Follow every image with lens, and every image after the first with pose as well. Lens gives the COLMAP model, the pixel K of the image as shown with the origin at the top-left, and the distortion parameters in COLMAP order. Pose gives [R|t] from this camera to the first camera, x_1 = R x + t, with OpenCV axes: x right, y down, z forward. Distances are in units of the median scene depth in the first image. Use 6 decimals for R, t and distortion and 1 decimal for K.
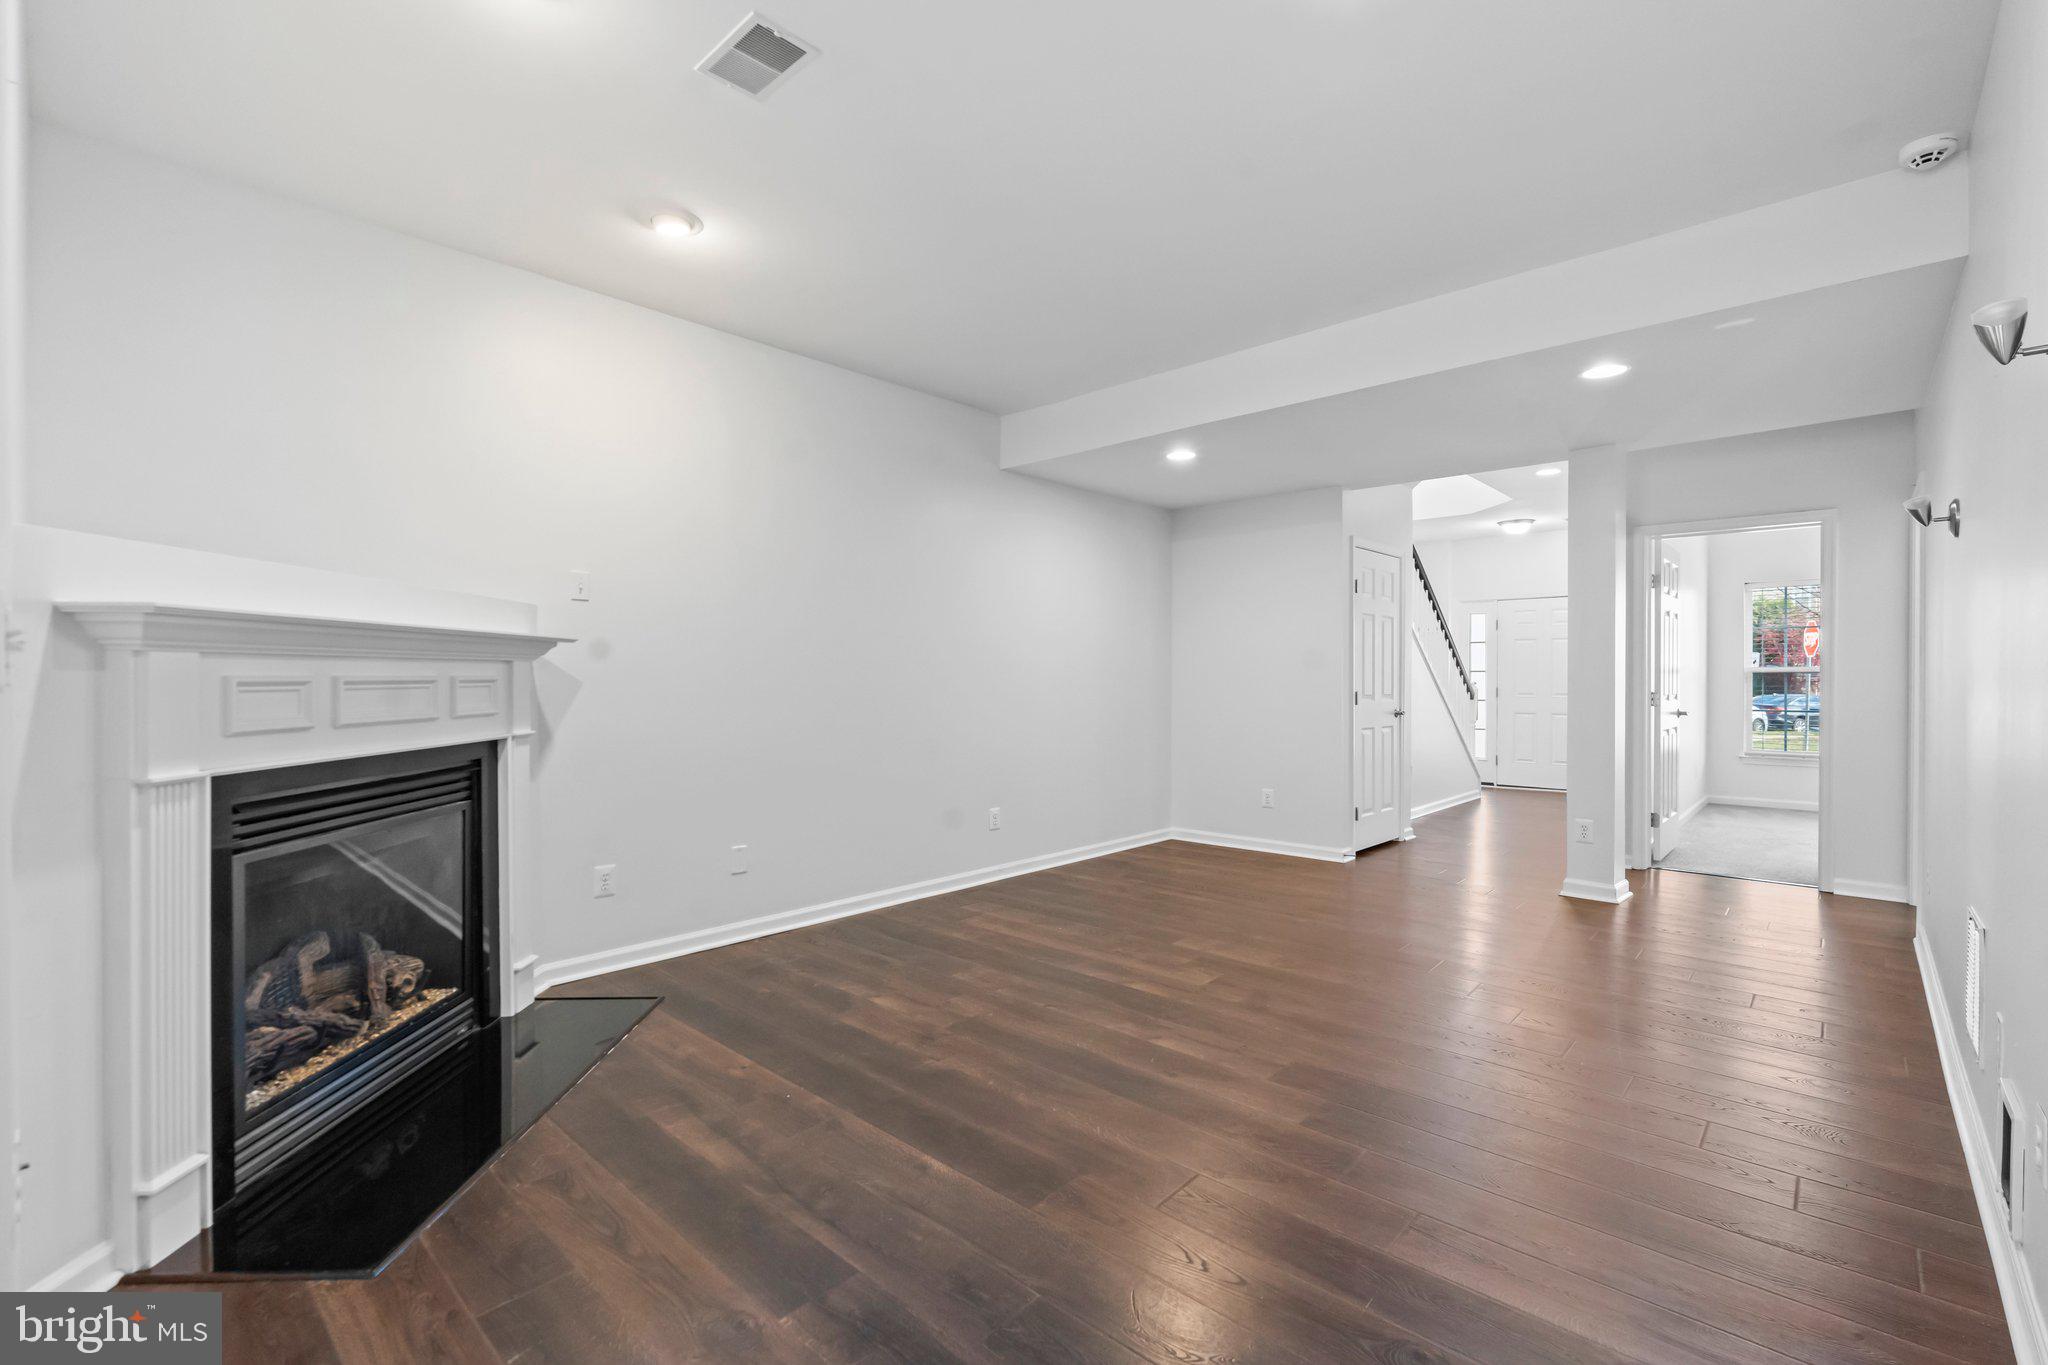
lens RADIAL K [[896.1, 0, 1026.7], [0, 896.1, 688.6], [0, 0, 1]] dist [-0.004832, 0.000151]
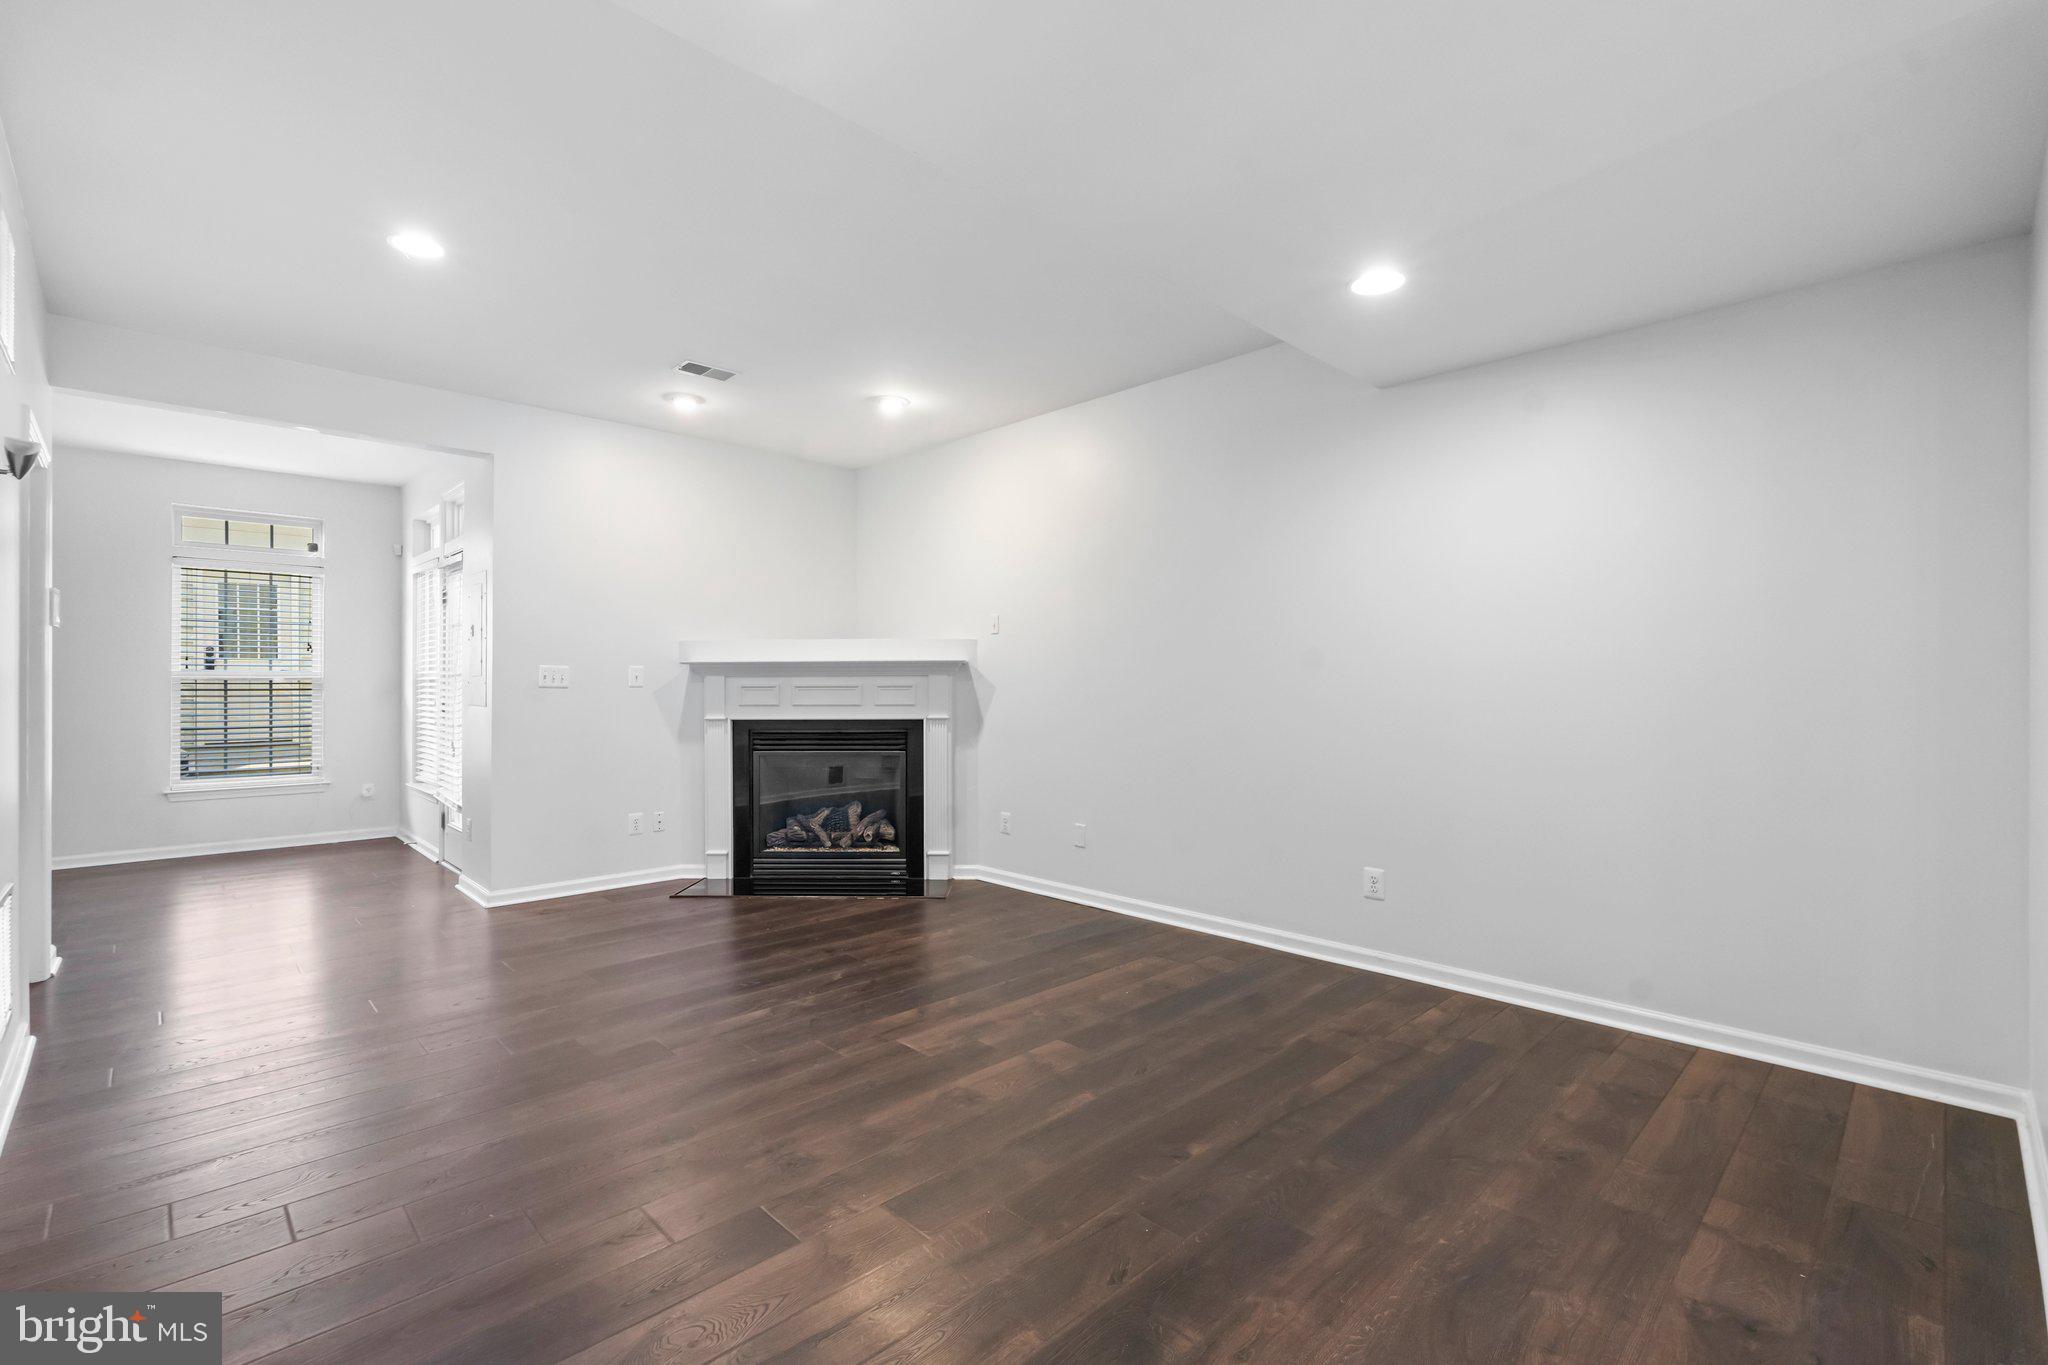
lens RADIAL K [[904.7, 0, 1025.9], [0, 904.7, 669.3], [0, 0, 1]] dist [-0.004586, 0.000423]
pose [[-0.066082, -0.021330, -0.997586, 1.189865], [-0.007754, 0.999752, -0.020862, -0.005374], [0.997784, 0.006357, -0.066231, 1.332334]]
